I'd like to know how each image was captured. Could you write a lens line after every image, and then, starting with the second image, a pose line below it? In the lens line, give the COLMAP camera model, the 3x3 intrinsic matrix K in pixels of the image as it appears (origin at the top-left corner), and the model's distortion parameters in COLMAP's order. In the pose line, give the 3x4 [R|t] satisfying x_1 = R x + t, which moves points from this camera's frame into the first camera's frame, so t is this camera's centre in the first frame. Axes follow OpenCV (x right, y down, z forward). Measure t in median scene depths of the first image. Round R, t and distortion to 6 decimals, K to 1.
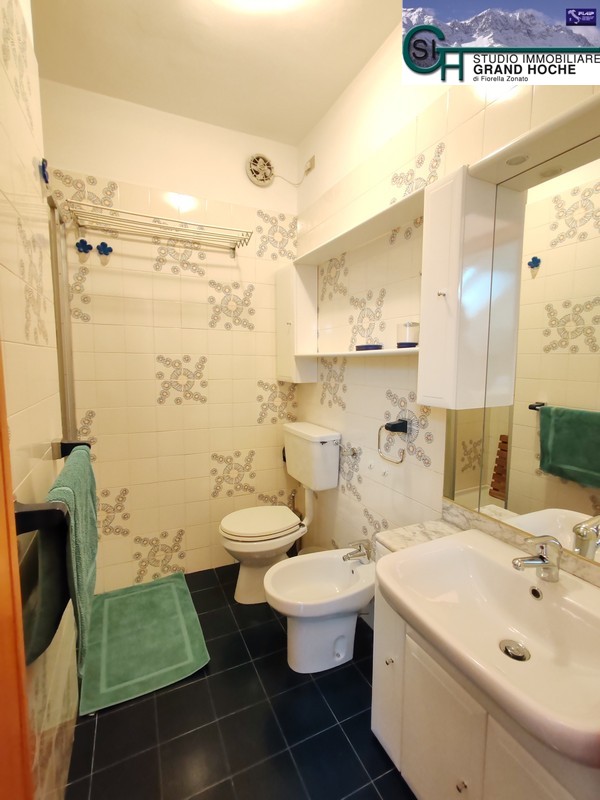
lens RADIAL K [[363.4, 0, 300.8], [0, 363.4, 398.3], [0, 0, 1]] dist [0.002820, 0.002597]
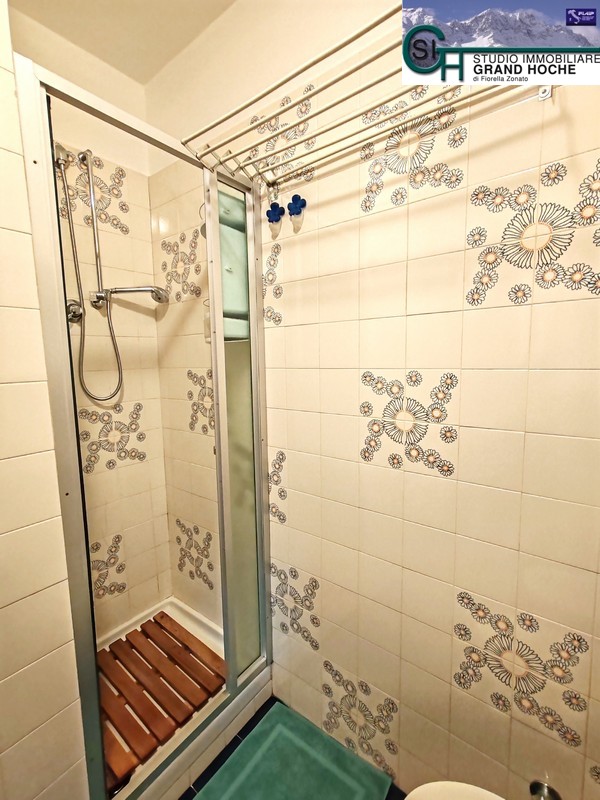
lens RADIAL K [[363.4, 0, 301.0], [0, 363.4, 398.8], [0, 0, 1]] dist [0.002820, 0.002597]
pose [[0.453084, 0.080808, -0.887798, 0.048223], [-0.064025, 0.996261, 0.058006, -0.102737], [0.889166, 0.030559, 0.456564, 0.664763]]
